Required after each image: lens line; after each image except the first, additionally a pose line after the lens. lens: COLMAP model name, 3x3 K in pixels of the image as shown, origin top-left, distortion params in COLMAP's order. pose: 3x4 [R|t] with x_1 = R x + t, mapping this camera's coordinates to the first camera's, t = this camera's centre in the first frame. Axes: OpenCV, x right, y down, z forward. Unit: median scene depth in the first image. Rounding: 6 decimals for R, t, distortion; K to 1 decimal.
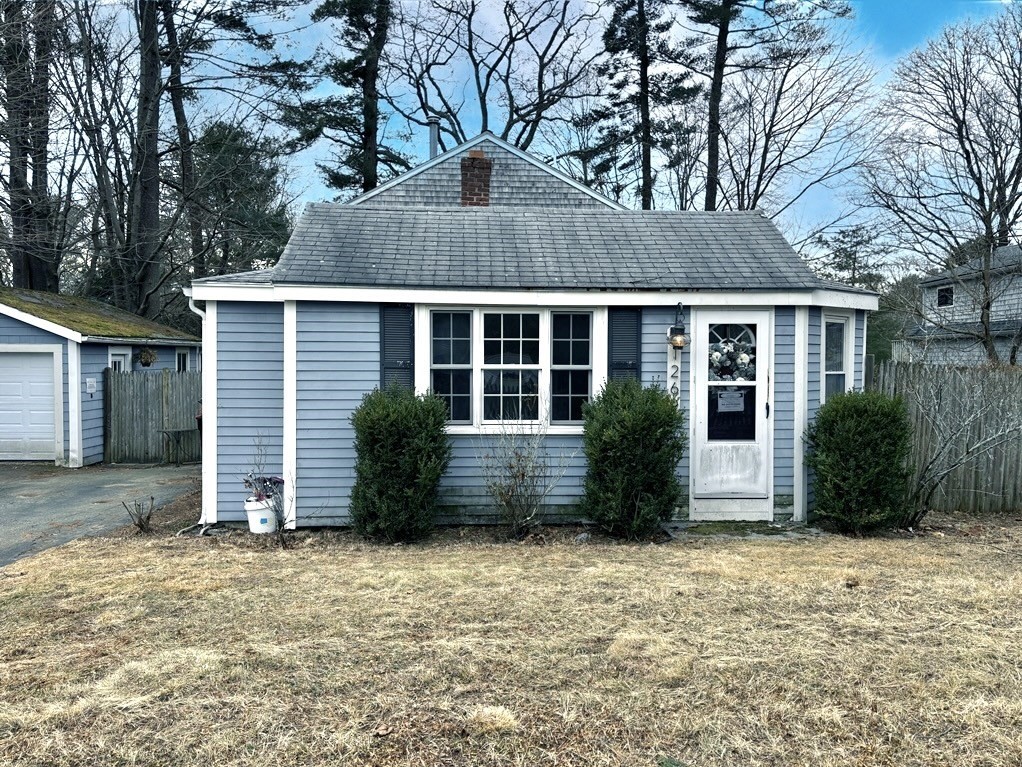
lens RADIAL K [[768.1, 0, 511.0], [0, 768.1, 383.5], [0, 0, 1]] dist [0.057961, -0.067230]
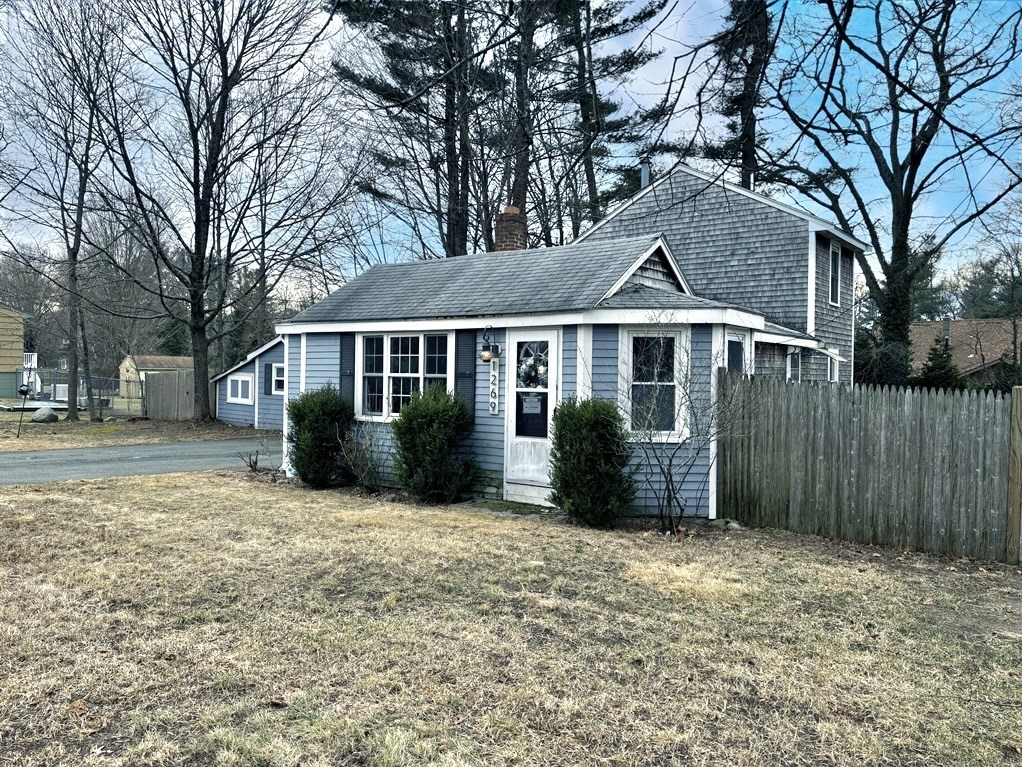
lens RADIAL K [[774.7, 0, 515.5], [0, 774.7, 380.2], [0, 0, 1]] dist [0.083319, -0.101990]
pose [[0.763871, 0.009885, -0.645293, 1.048626], [-0.027139, 0.999490, -0.016816, 0.005498], [0.644798, 0.030358, 0.763750, 0.053342]]
